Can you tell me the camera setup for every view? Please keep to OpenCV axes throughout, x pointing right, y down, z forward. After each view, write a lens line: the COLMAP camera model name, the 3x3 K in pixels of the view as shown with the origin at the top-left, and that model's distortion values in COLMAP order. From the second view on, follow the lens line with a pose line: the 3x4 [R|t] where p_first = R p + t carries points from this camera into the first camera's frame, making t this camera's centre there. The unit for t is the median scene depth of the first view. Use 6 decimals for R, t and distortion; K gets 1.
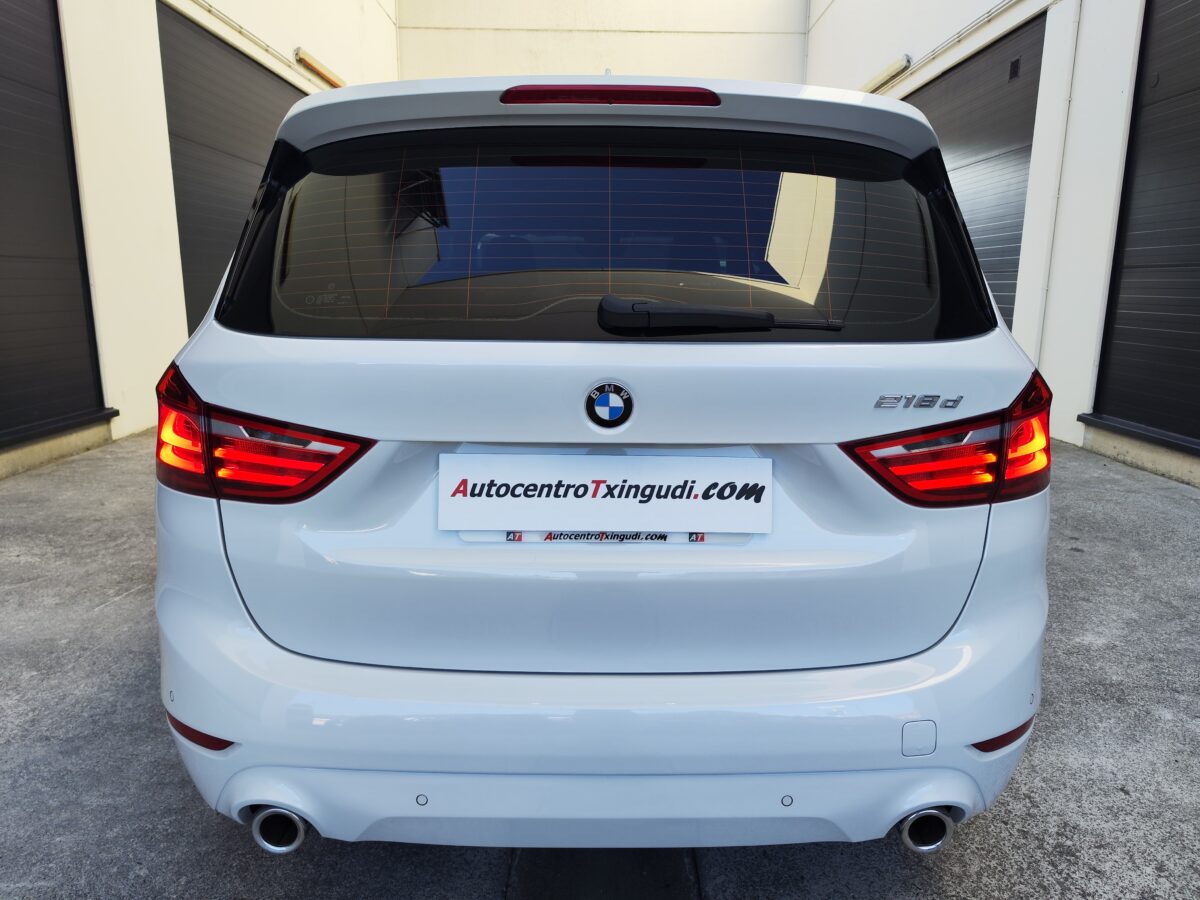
lens RADIAL K [[823.8, 0, 606.0], [0, 823.8, 453.9], [0, 0, 1]] dist [-0.003511, 0.000559]
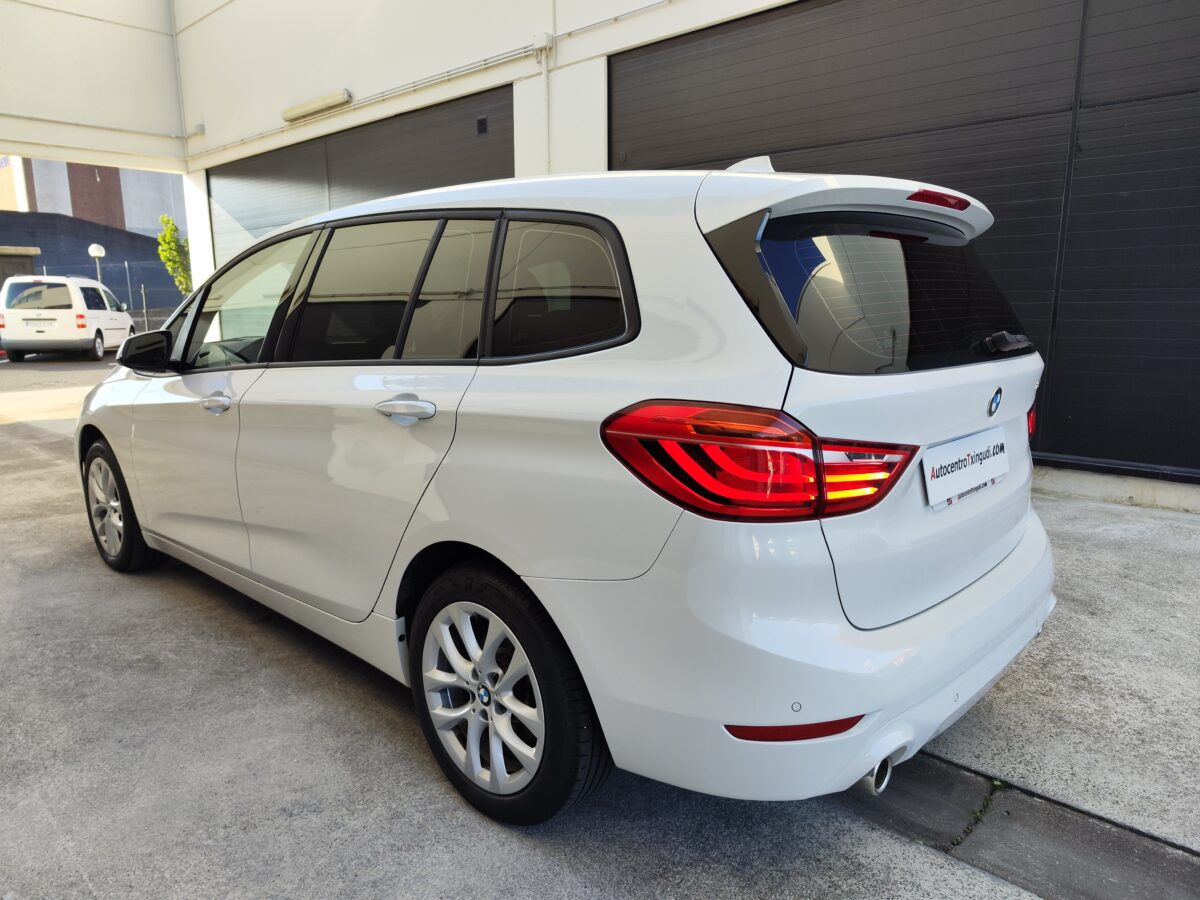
lens RADIAL K [[823.8, 0, 606.0], [0, 823.8, 453.9], [0, 0, 1]] dist [-0.003511, 0.000559]
pose [[0.674421, -0.139606, 0.725028, -1.555566], [0.153040, 0.987068, 0.047705, -0.142504], [-0.722312, 0.078785, 0.687065, 0.441976]]
